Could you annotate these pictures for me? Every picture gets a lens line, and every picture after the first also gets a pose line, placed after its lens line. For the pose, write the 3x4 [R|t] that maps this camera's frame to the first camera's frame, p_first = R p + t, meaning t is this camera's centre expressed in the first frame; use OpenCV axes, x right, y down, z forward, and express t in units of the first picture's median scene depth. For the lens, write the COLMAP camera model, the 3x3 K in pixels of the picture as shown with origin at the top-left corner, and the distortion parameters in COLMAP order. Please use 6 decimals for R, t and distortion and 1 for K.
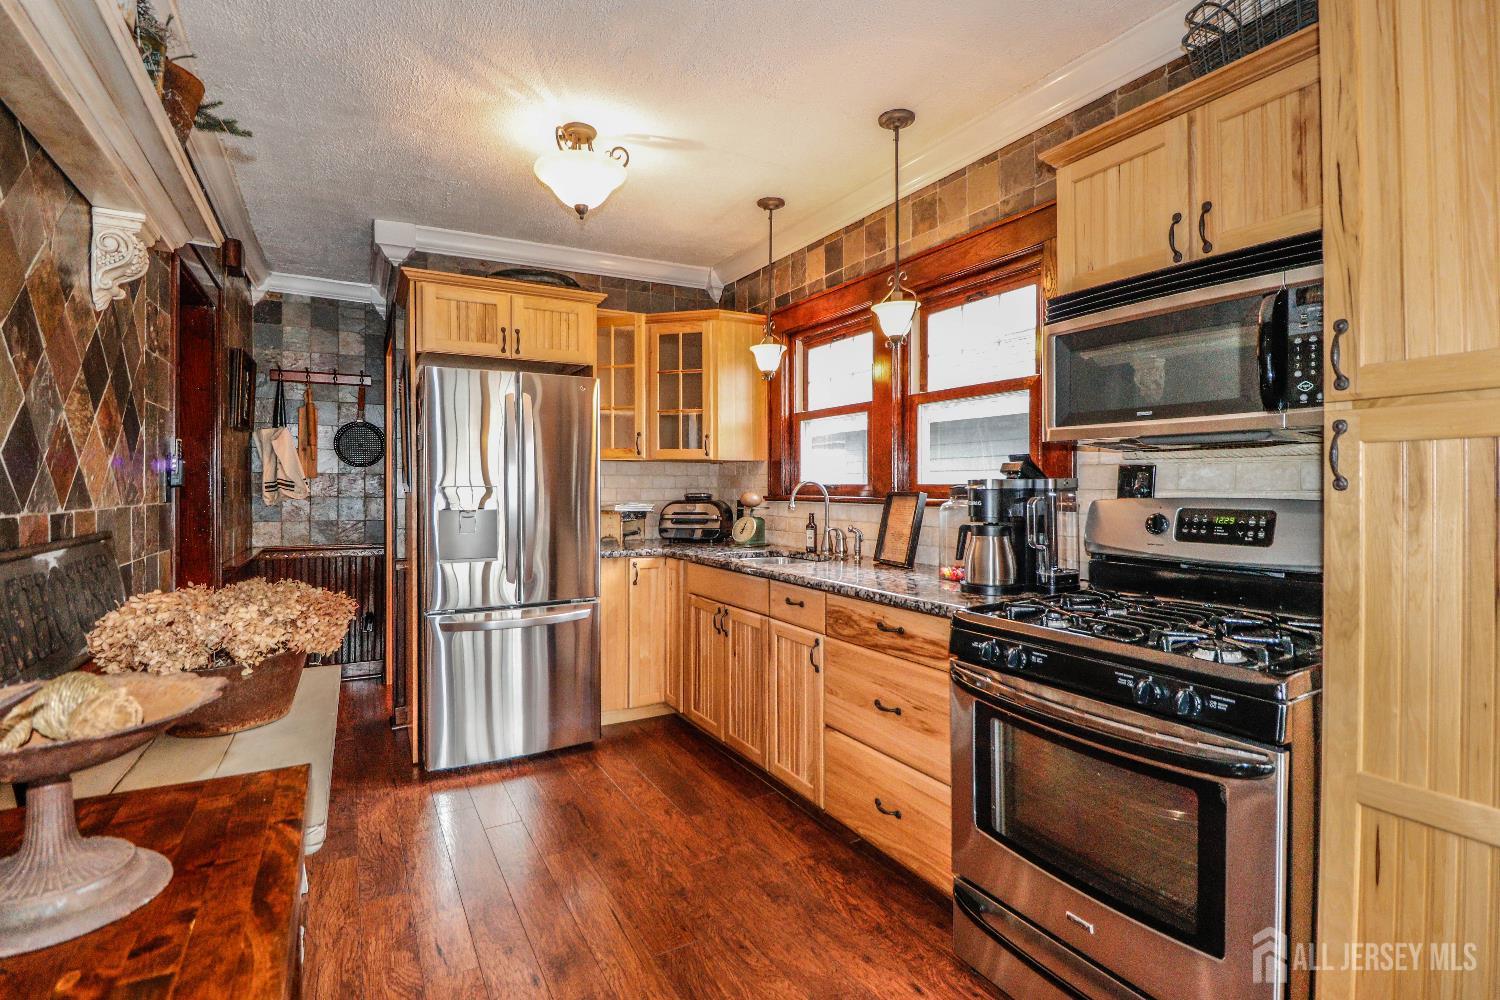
lens RADIAL K [[717.4, 0, 745.9], [0, 717.4, 491.4], [0, 0, 1]] dist [-0.003206, -0.009365]
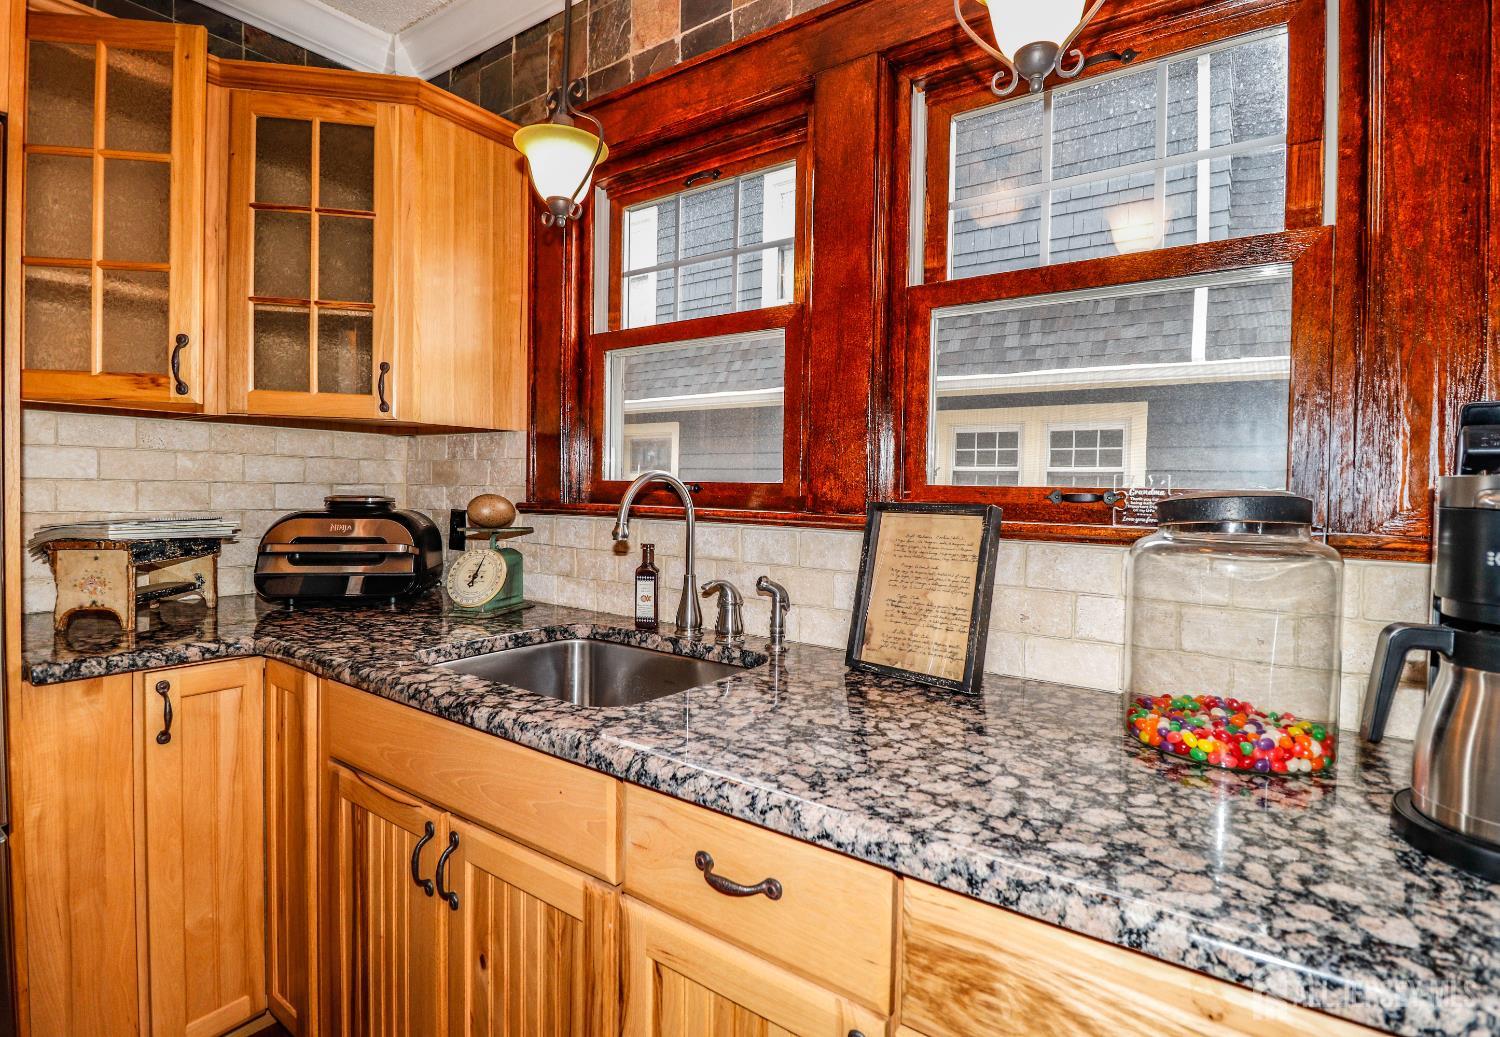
lens RADIAL K [[716.3, 0, 773.6], [0, 716.3, 505.1], [0, 0, 1]] dist [-0.005090, -0.000451]
pose [[0.894306, 0.008698, 0.447371, -0.040825], [-0.016377, 0.999777, 0.013300, -0.001971], [-0.447156, -0.019221, 0.894249, 0.561169]]
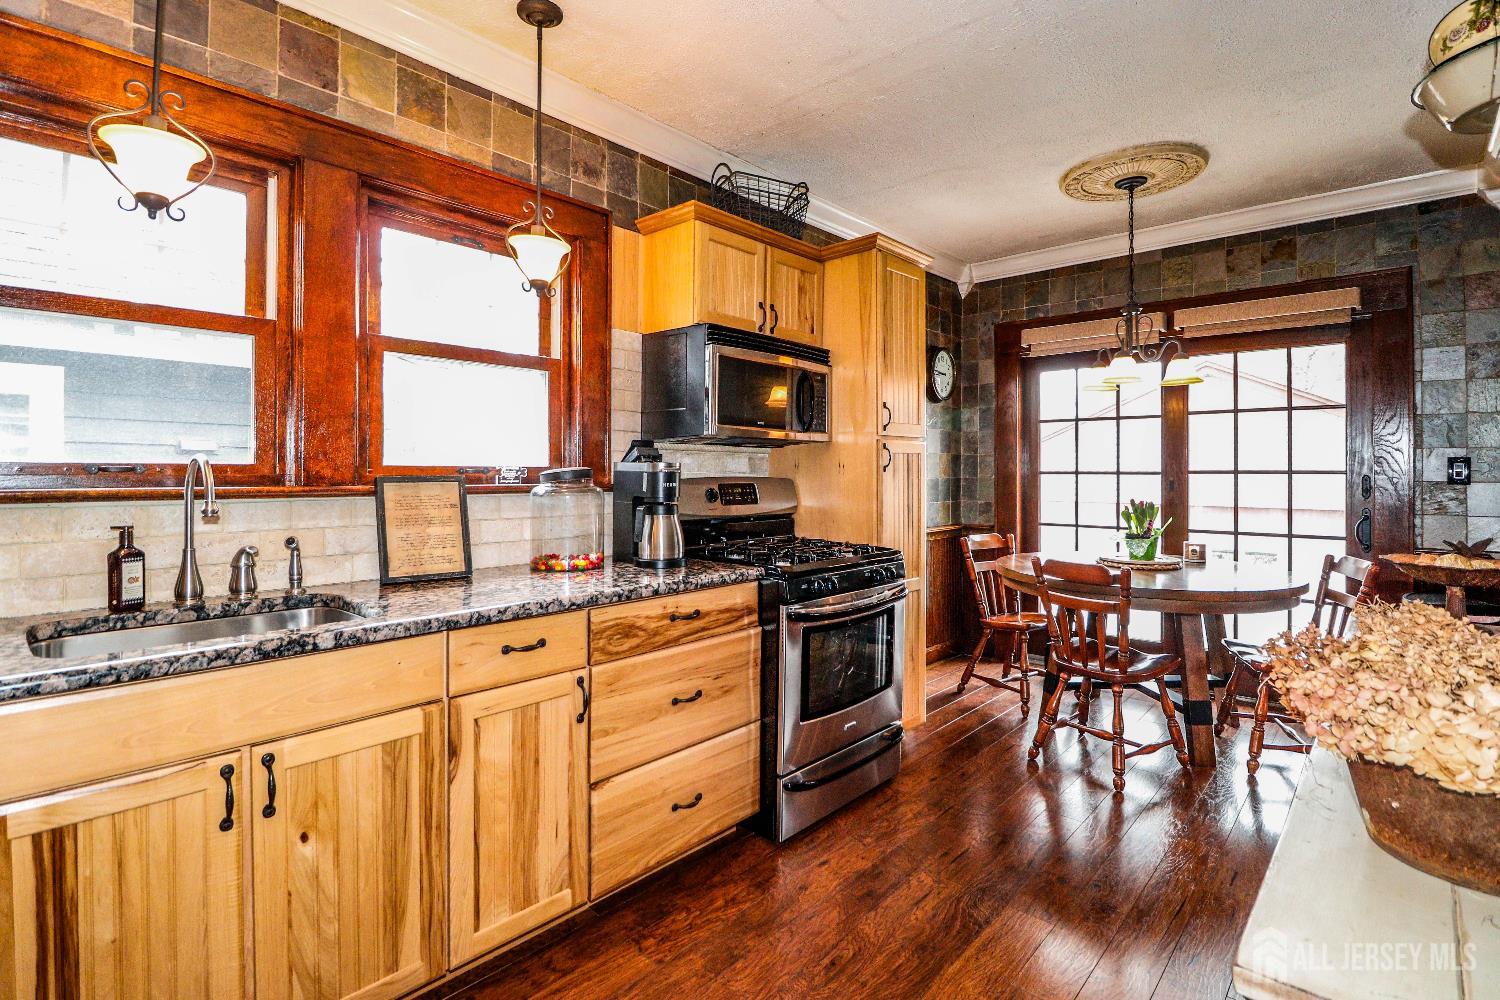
lens RADIAL K [[717.4, 0, 762.8], [0, 717.4, 474.9], [0, 0, 1]] dist [-0.003206, -0.009365]
pose [[-0.332990, -0.003565, 0.942924, -0.473637], [0.005939, 0.999965, 0.005878, -0.002546], [-0.942912, 0.007558, -0.332957, 0.776628]]
